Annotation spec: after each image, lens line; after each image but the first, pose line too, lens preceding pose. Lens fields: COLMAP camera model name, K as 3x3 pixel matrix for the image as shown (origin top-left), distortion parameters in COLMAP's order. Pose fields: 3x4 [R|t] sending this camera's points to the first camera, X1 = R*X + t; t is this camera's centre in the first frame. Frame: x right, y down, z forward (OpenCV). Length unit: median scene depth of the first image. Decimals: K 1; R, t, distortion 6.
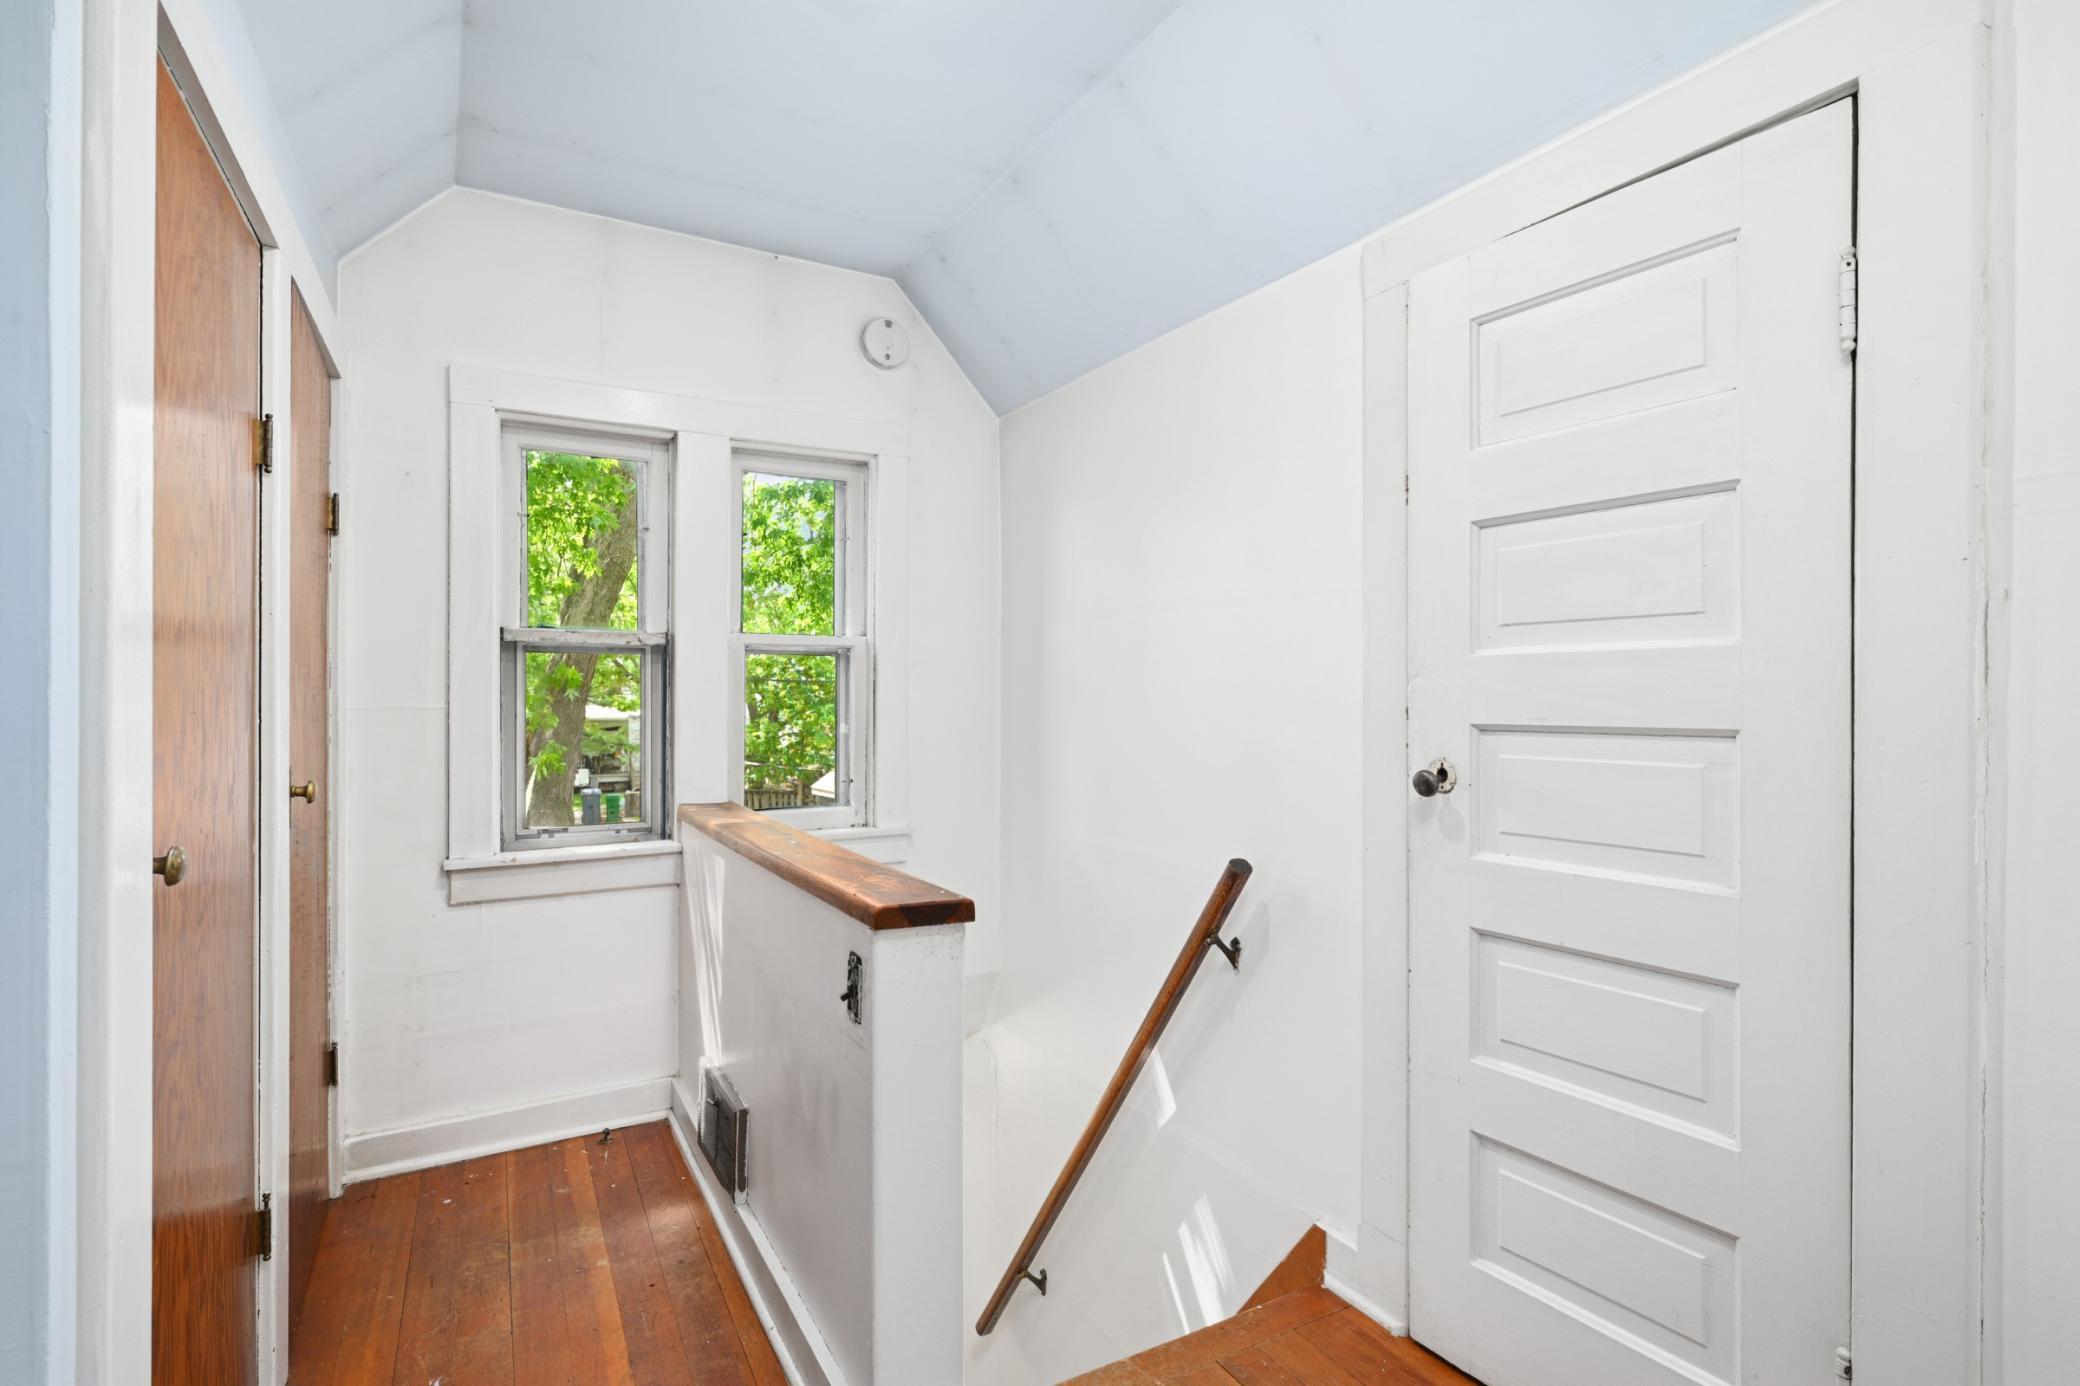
lens RADIAL K [[978.6, 0, 1040.3], [0, 978.6, 686.1], [0, 0, 1]] dist [0.000686, 0.000063]
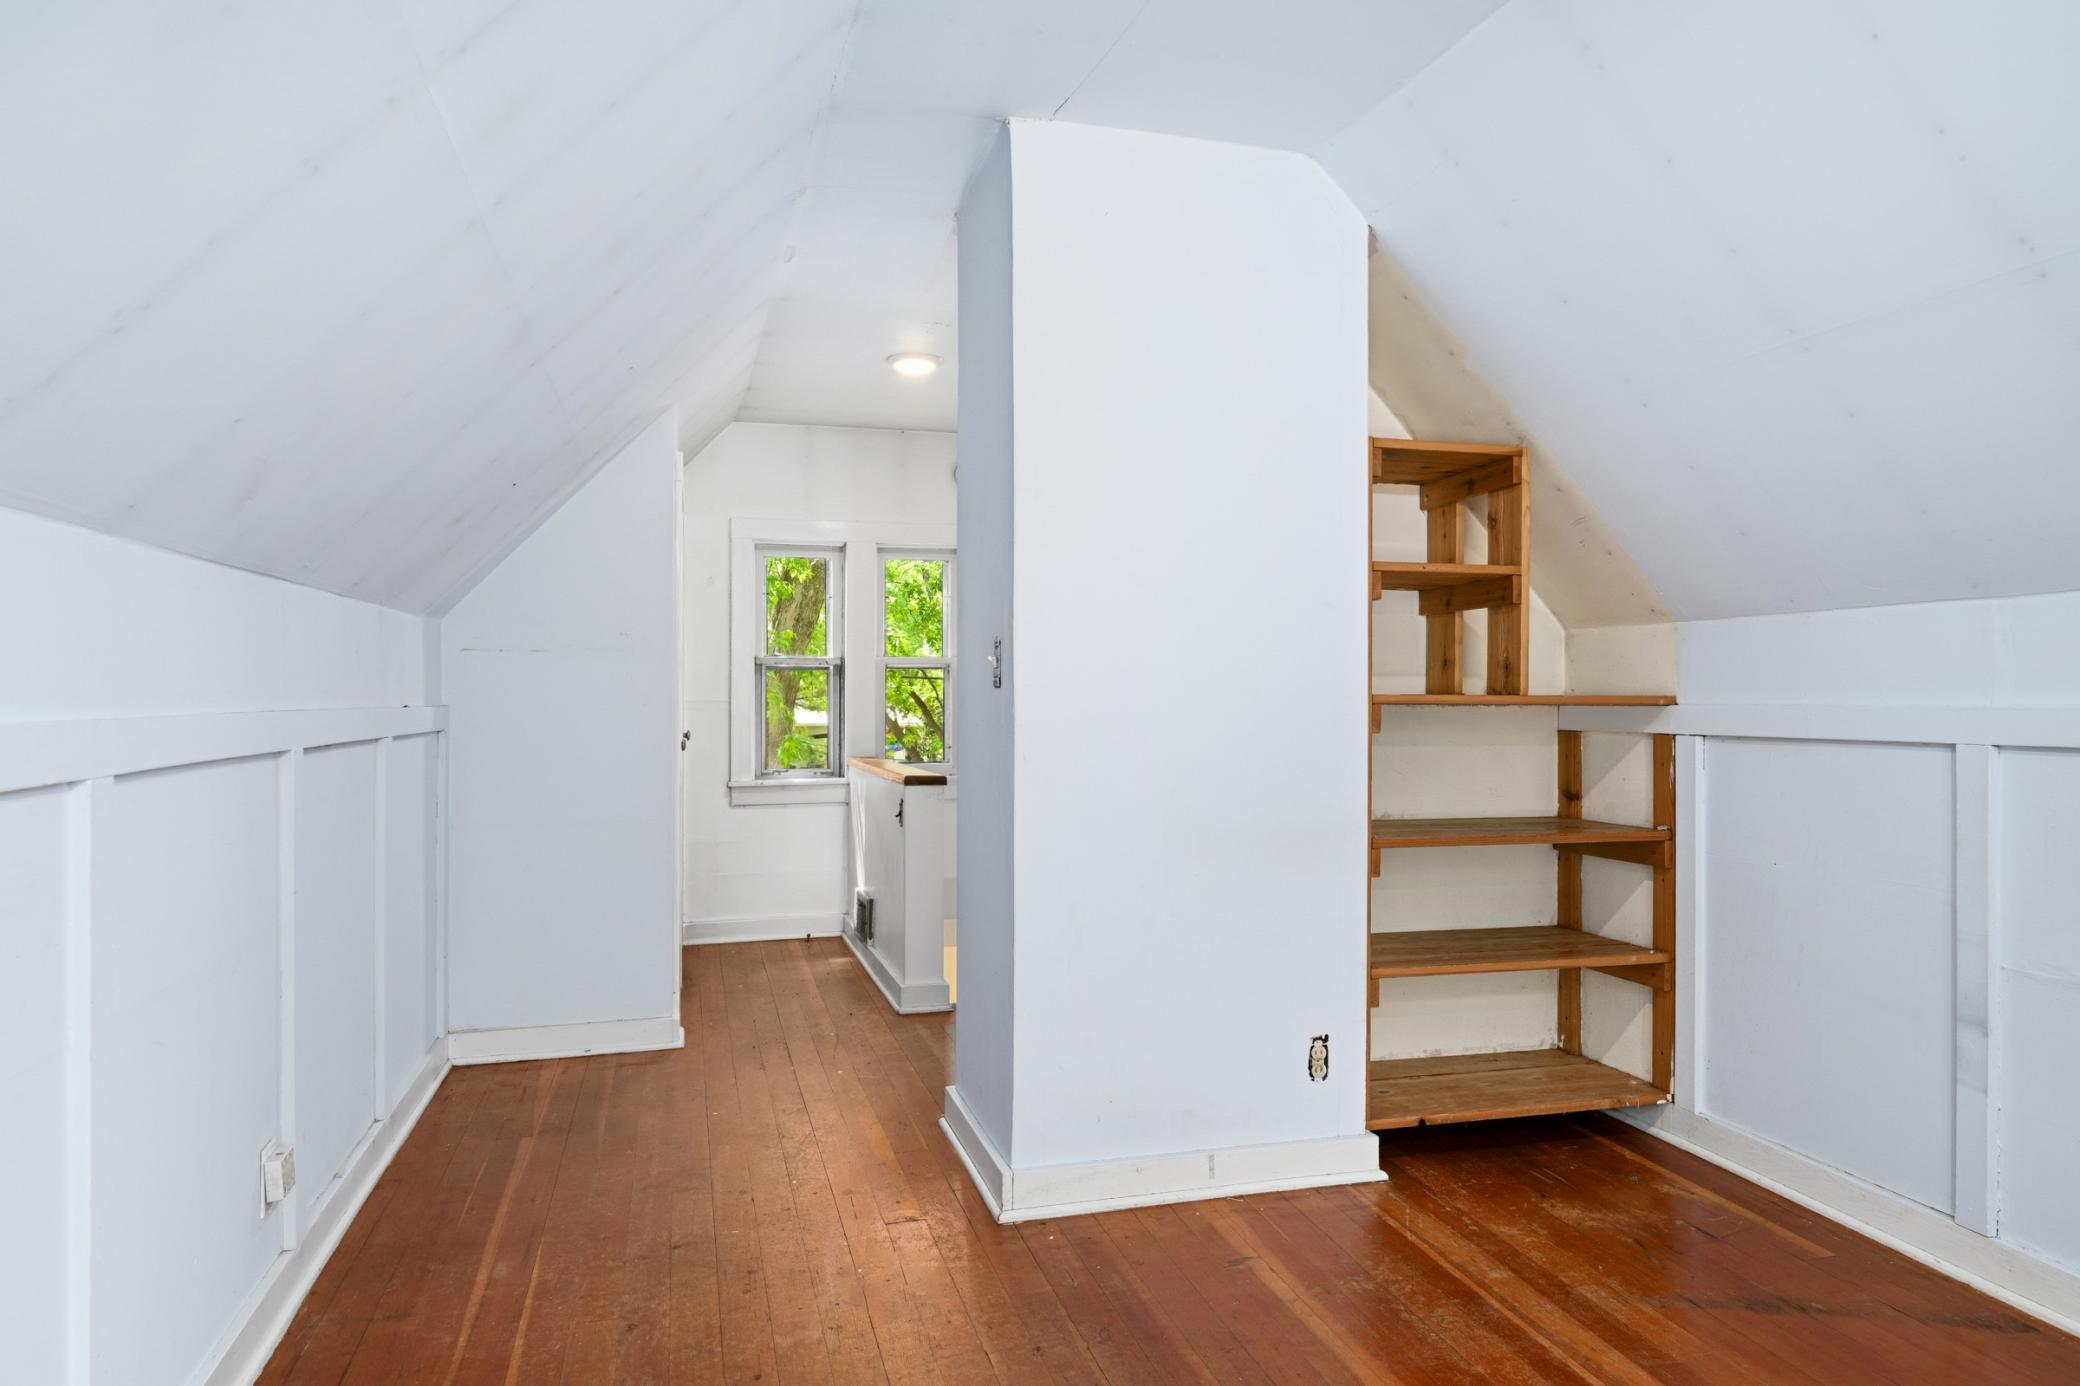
lens RADIAL K [[1205.7, 0, 1038.2], [0, 1205.7, 700.5], [0, 0, 1]] dist [0.001168, -0.000373]
pose [[0.972554, 0.001880, -0.232668, 0.463262], [0.000128, 0.999963, 0.008613, 0.002033], [0.232675, -0.008407, 0.972518, -1.014278]]
